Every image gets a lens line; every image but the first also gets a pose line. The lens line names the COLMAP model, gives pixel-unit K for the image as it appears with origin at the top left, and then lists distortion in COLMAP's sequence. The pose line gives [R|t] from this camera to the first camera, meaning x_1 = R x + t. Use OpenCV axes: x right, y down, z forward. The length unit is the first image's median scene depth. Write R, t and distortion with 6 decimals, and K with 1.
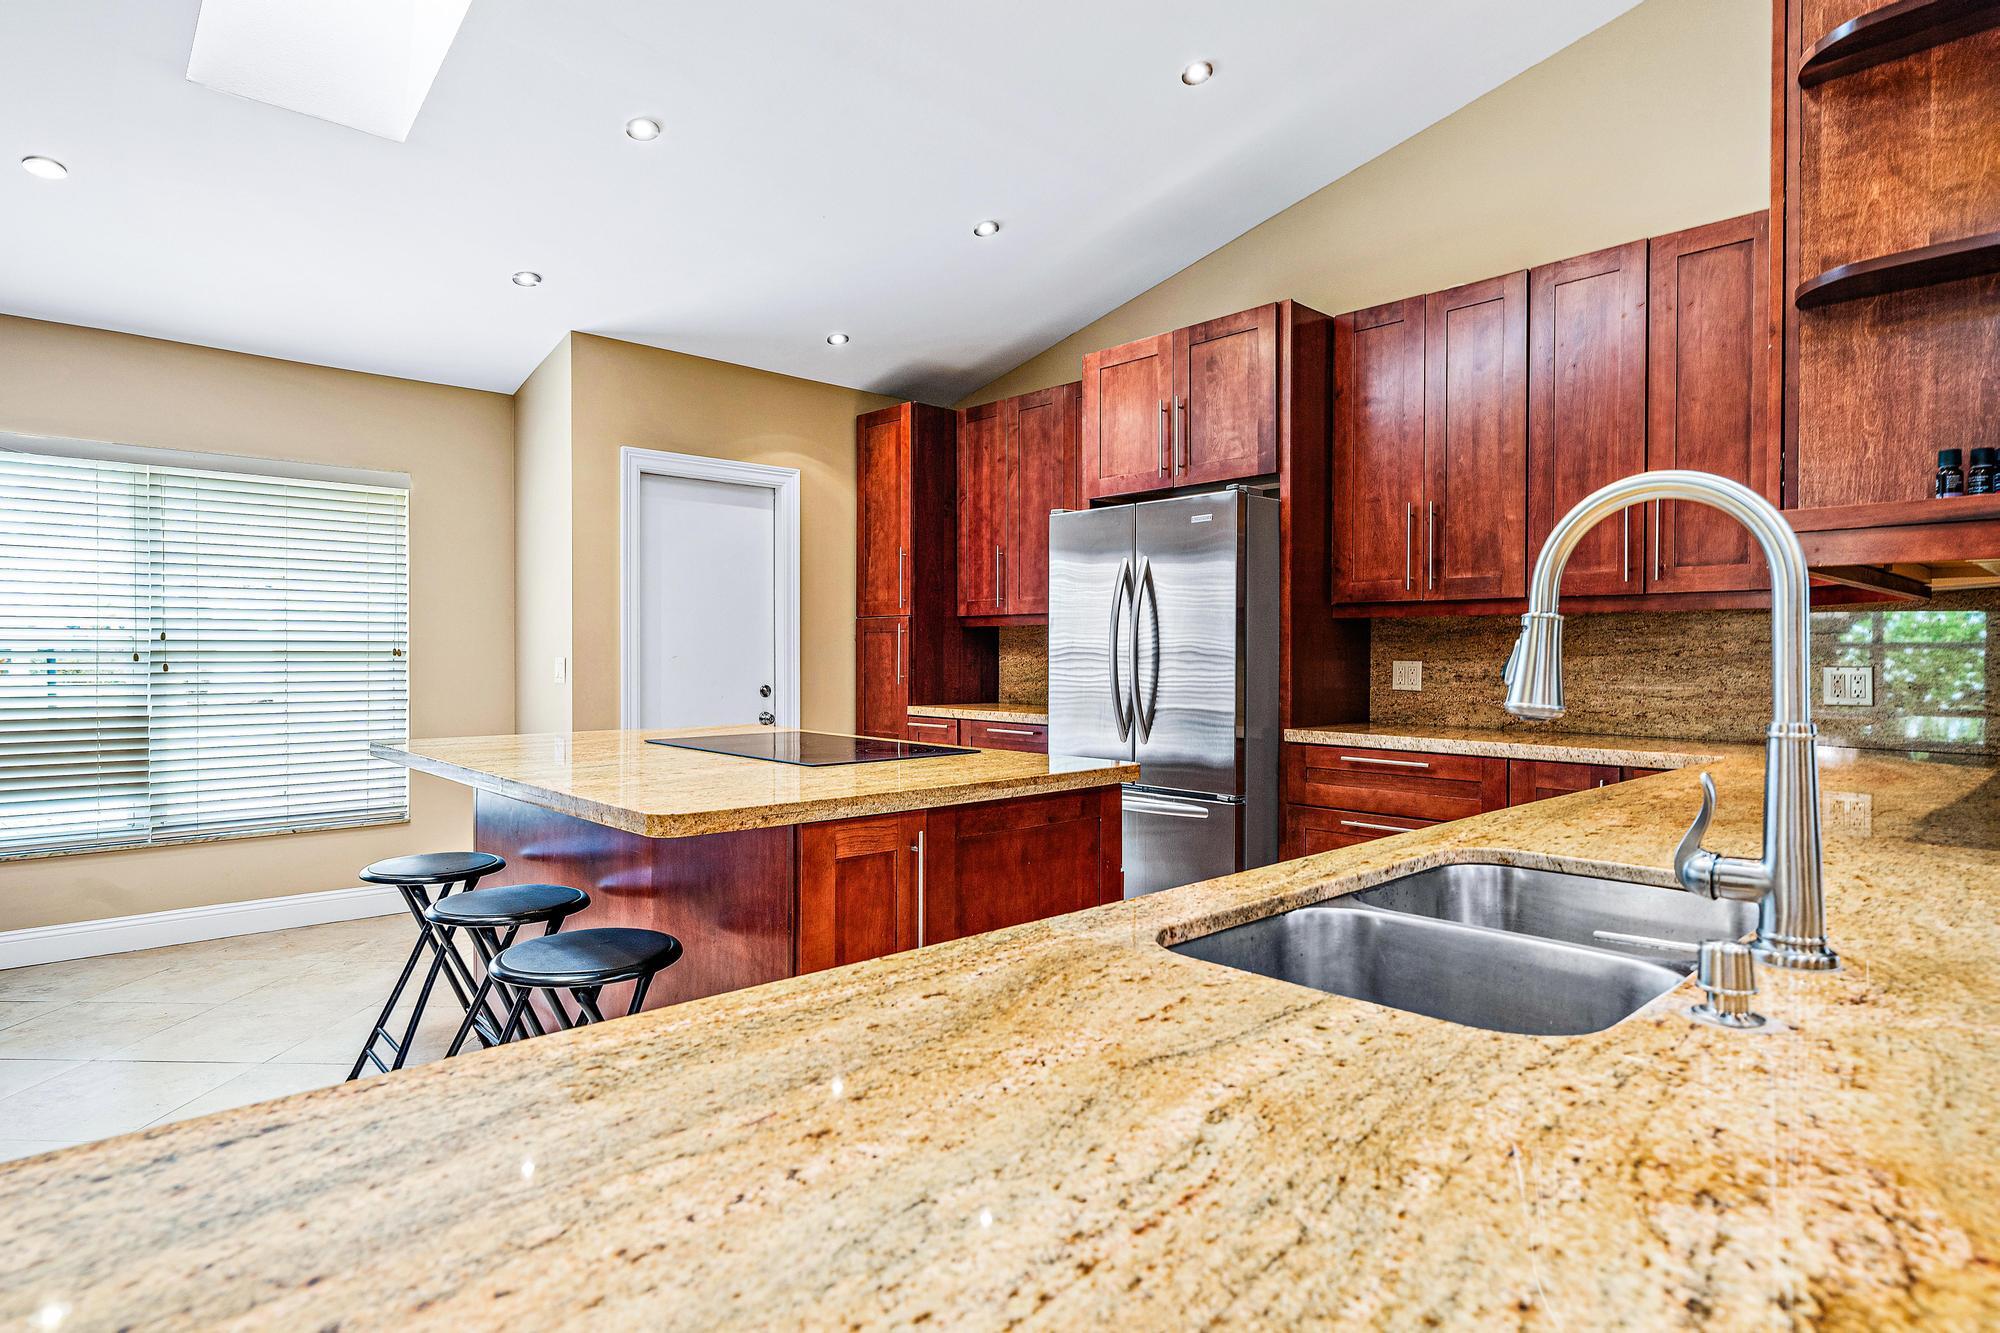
lens RADIAL K [[1076.4, 0, 1002.0], [0, 1076.4, 665.8], [0, 0, 1]] dist [0.006240, 0.000469]
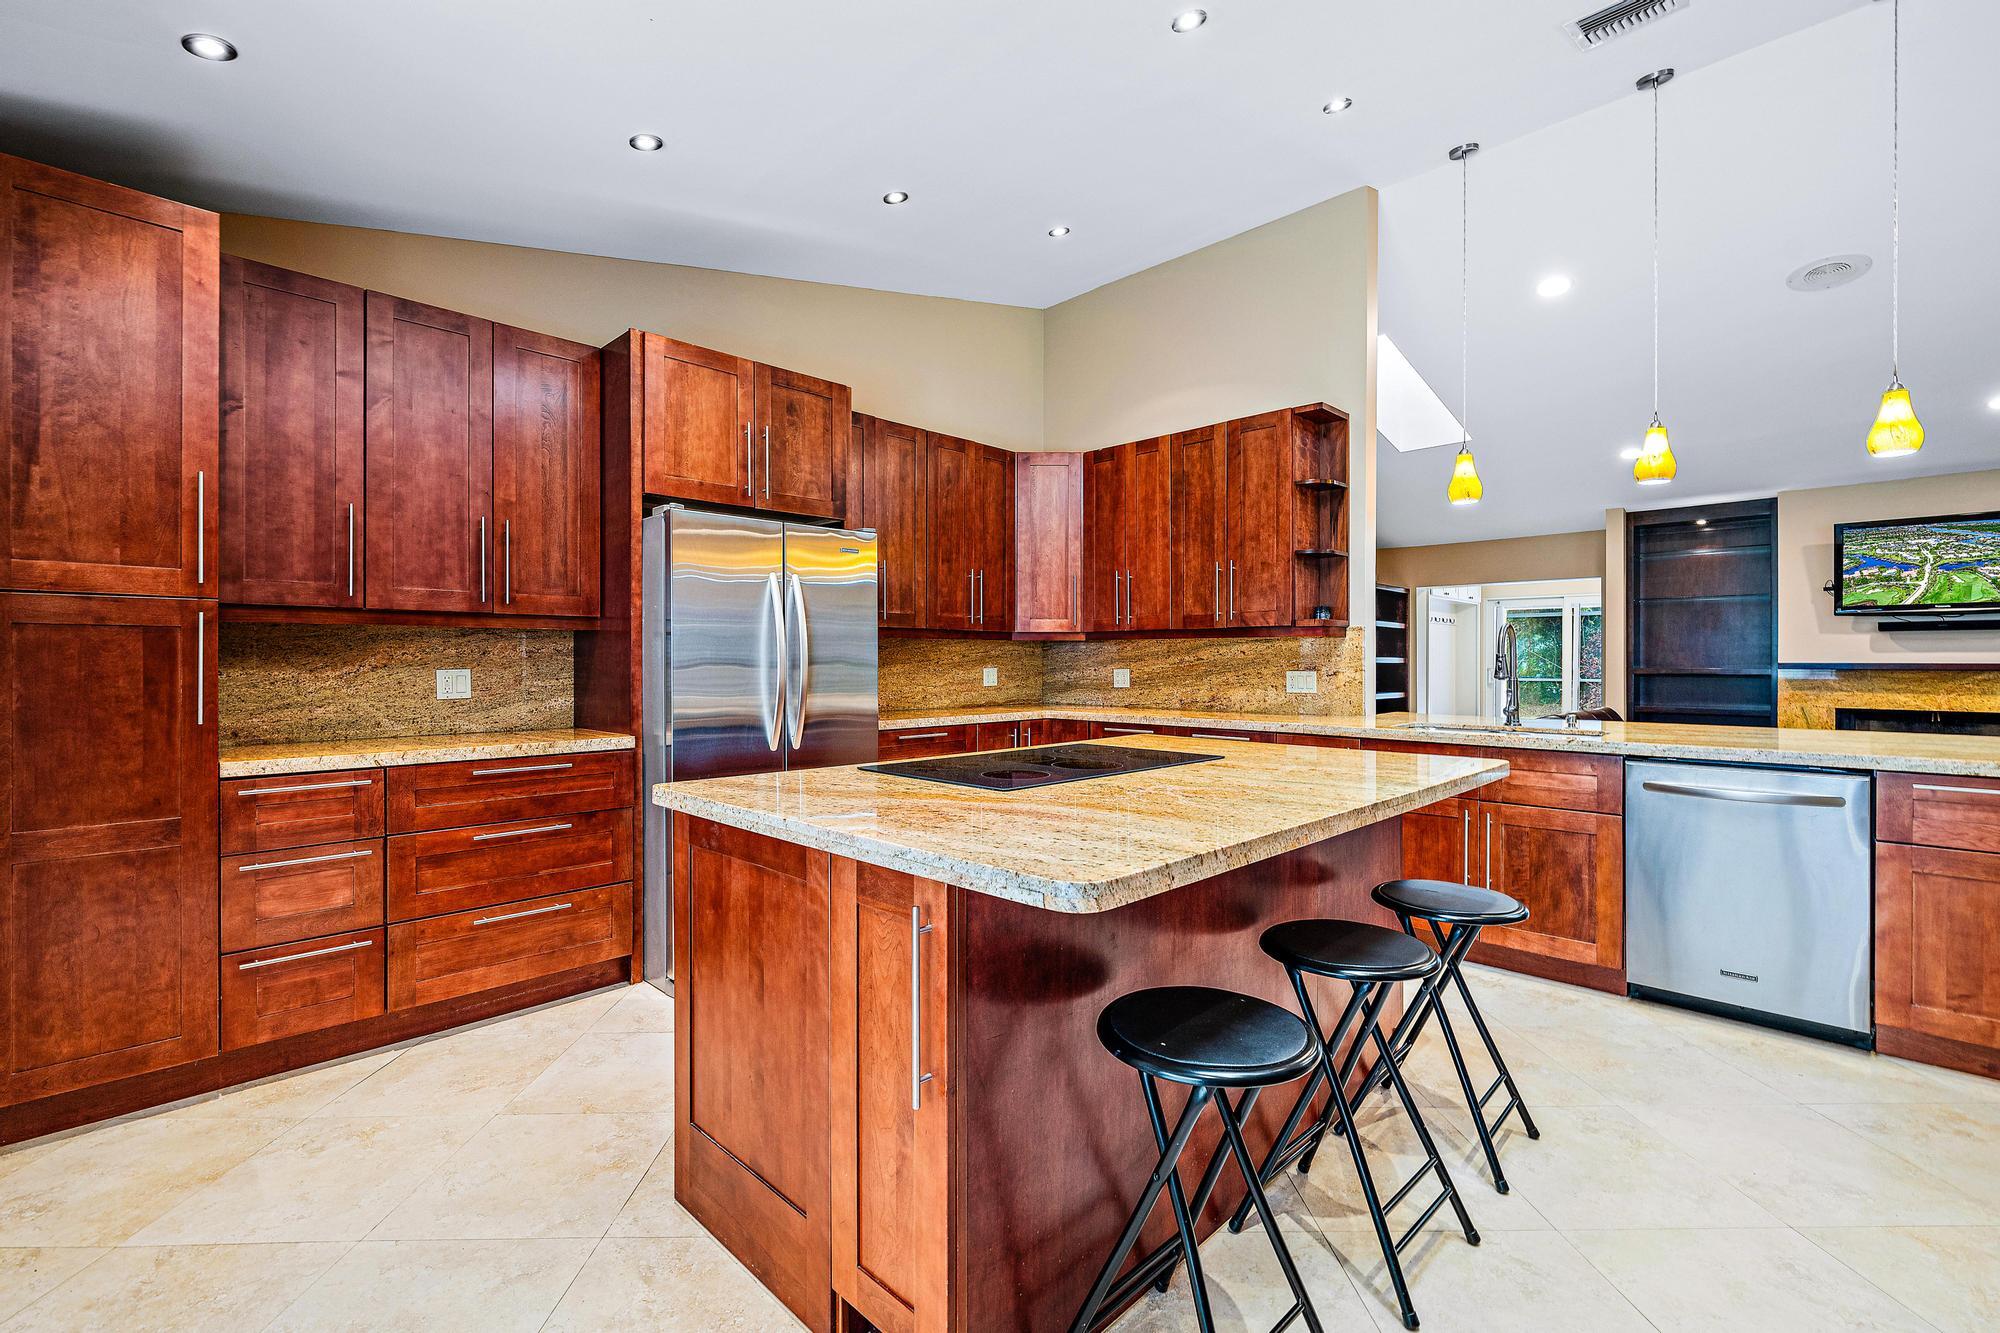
lens RADIAL K [[859.7, 0, 996.8], [0, 859.7, 665.6], [0, 0, 1]] dist [-0.003497, 0.000734]
pose [[-0.041600, -0.007793, 0.999104, -0.683199], [0.012899, 0.999882, 0.008336, -0.013607], [-0.999051, 0.013235, -0.041494, 0.777454]]
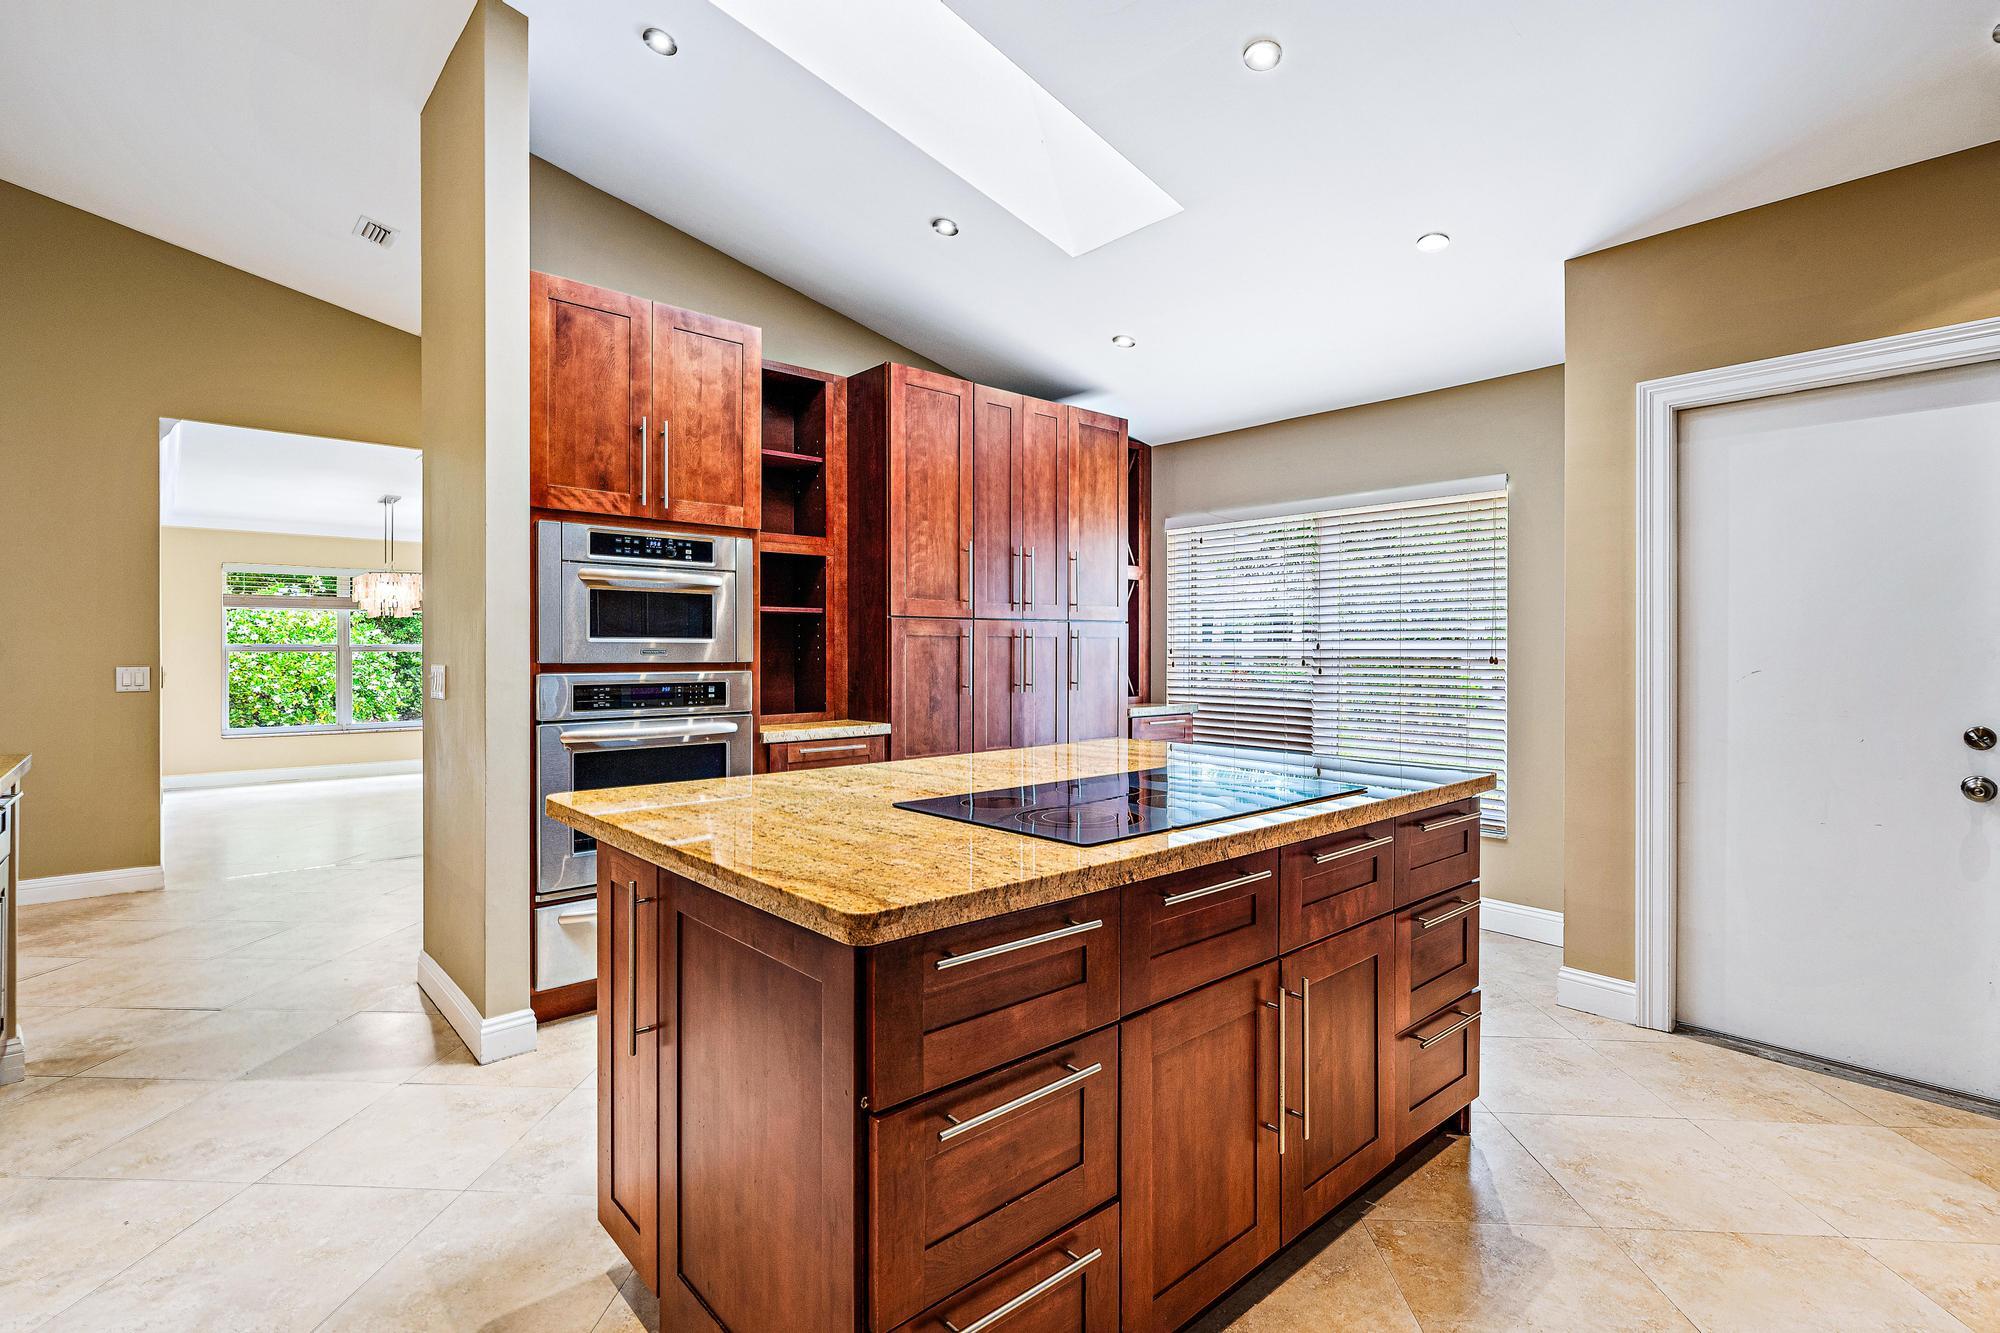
lens RADIAL K [[939.2, 0, 1002.6], [0, 939.2, 653.3], [0, 0, 1]] dist [-0.000408, 0.000168]
pose [[-0.019760, 0.003012, -0.999800, 0.340341], [-0.013258, 0.999907, 0.003275, -0.018124], [0.999717, 0.013320, -0.019718, 0.657870]]
